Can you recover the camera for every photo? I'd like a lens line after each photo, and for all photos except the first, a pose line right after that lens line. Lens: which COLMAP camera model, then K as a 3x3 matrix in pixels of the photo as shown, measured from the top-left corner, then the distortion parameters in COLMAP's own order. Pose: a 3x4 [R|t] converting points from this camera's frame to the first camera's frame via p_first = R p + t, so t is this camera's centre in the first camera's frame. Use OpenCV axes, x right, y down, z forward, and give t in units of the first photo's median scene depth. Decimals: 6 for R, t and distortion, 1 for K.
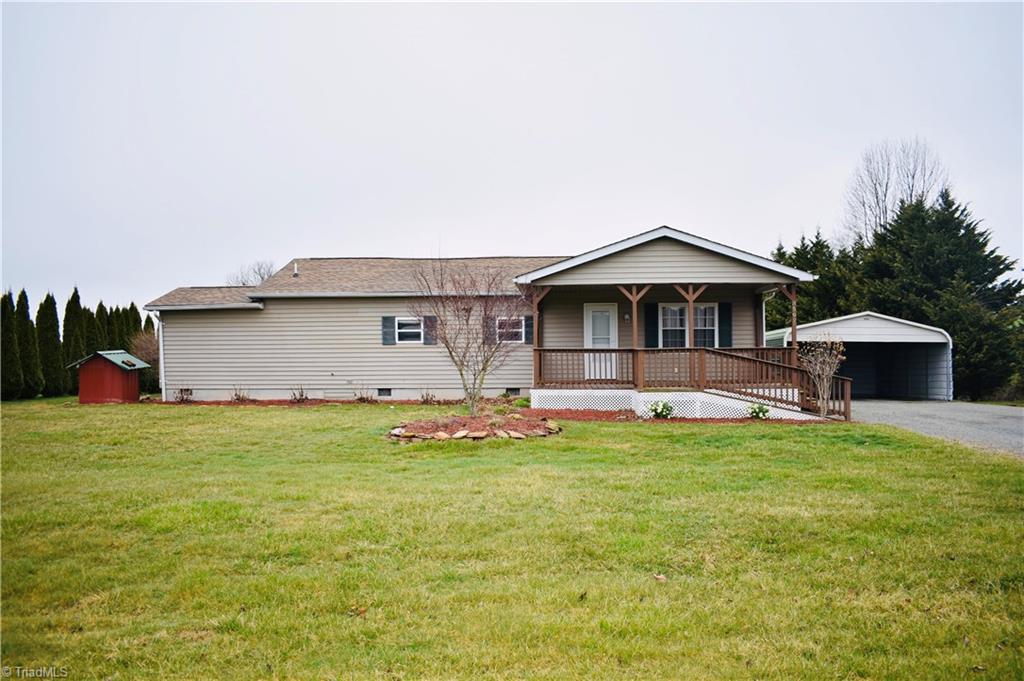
lens RADIAL K [[784.3, 0, 506.8], [0, 784.3, 340.9], [0, 0, 1]] dist [-0.087873, 0.009219]
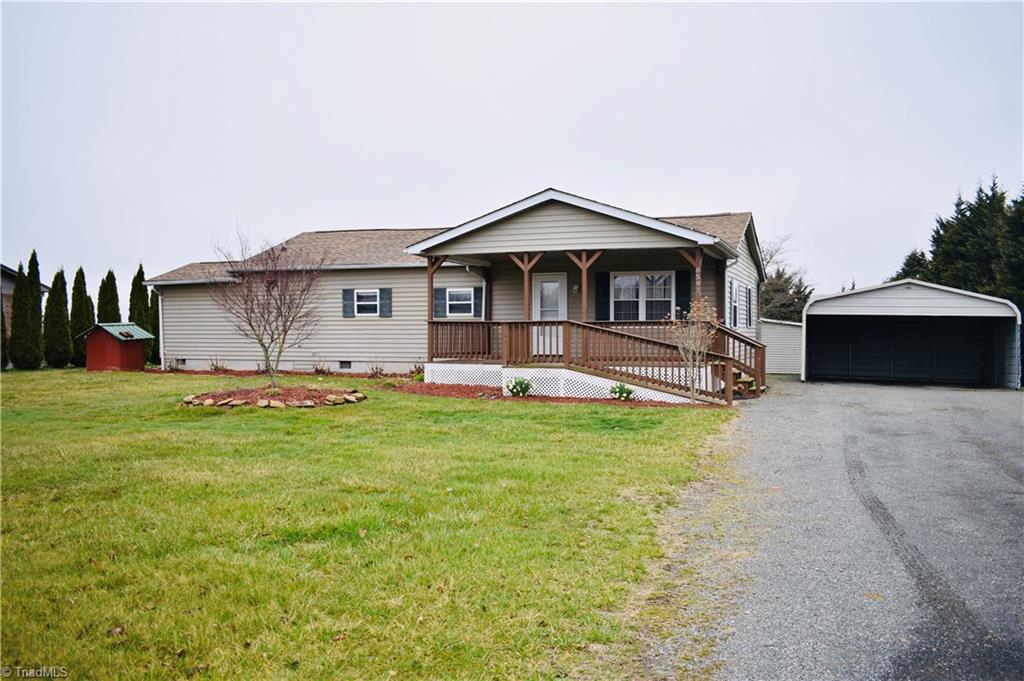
lens RADIAL K [[854.0, 0, 512.0], [0, 854.0, 340.5], [0, 0, 1]] dist [-0.078537, 0.006414]
pose [[0.960695, 0.009183, -0.277454, 0.356891], [-0.000859, 0.999546, 0.030108, 0.001600], [0.277604, -0.028687, 0.960267, 0.014236]]
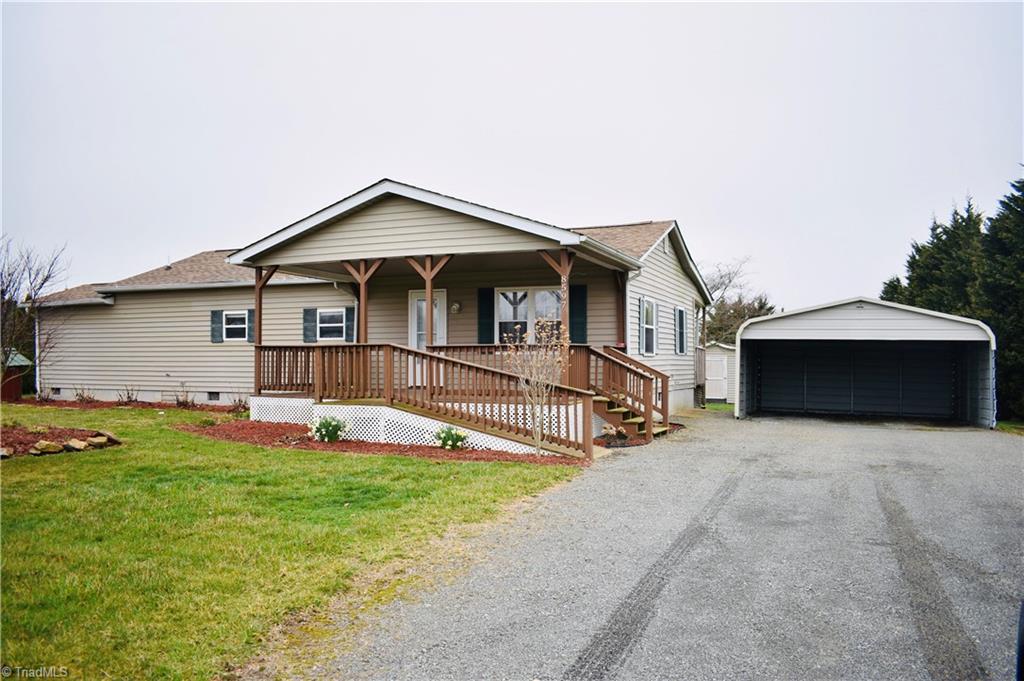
lens RADIAL K [[784.3, 0, 506.8], [0, 784.3, 340.9], [0, 0, 1]] dist [-0.087873, 0.009219]
pose [[0.951307, -0.000476, -0.308245, 0.436803], [-0.001178, 0.999986, -0.005179, 0.007463], [0.308243, 0.005290, 0.951293, 0.273662]]
